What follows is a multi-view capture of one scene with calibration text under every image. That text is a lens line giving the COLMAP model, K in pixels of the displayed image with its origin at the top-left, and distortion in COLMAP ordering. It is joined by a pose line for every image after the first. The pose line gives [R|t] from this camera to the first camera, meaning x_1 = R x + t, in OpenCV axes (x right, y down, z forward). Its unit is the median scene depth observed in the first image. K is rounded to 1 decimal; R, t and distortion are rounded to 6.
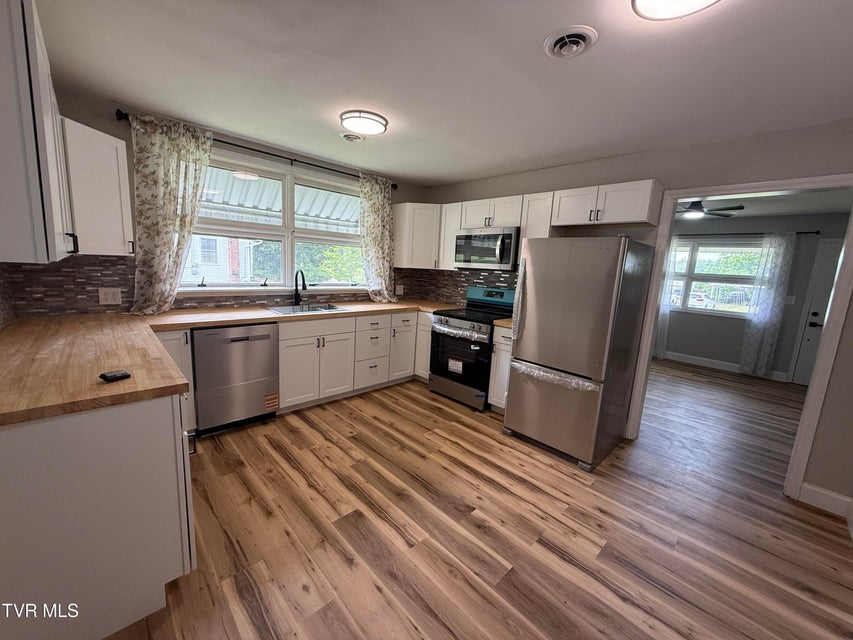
lens RADIAL K [[339.5, 0, 424.8], [0, 339.5, 318.7], [0, 0, 1]] dist [-0.003339, -0.000376]
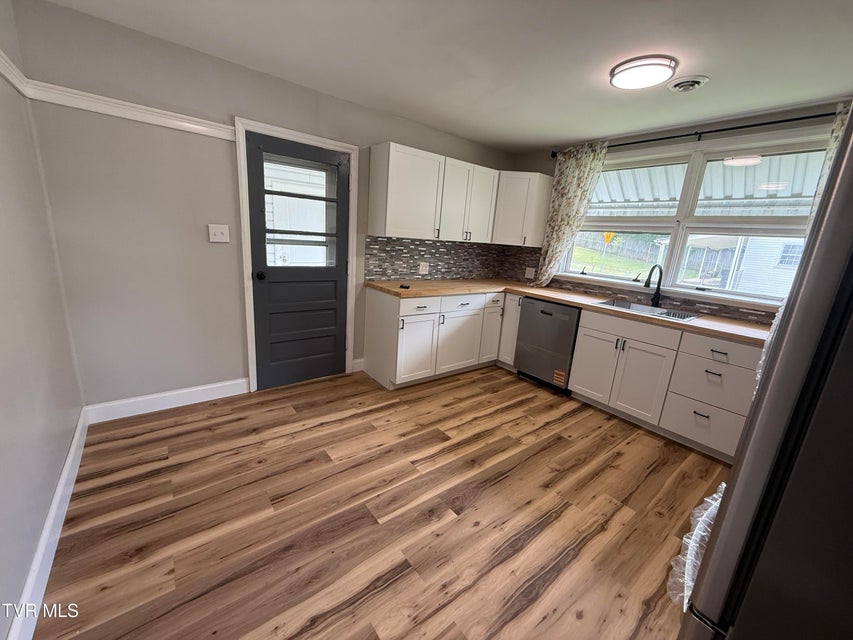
lens RADIAL K [[339.5, 0, 425.6], [0, 339.5, 319.4], [0, 0, 1]] dist [-0.003339, -0.000376]
pose [[-0.097350, 0.177820, -0.979236, 0.726119], [-0.231800, 0.952800, 0.196064, -0.058162], [0.967880, 0.246074, -0.051537, 0.658802]]
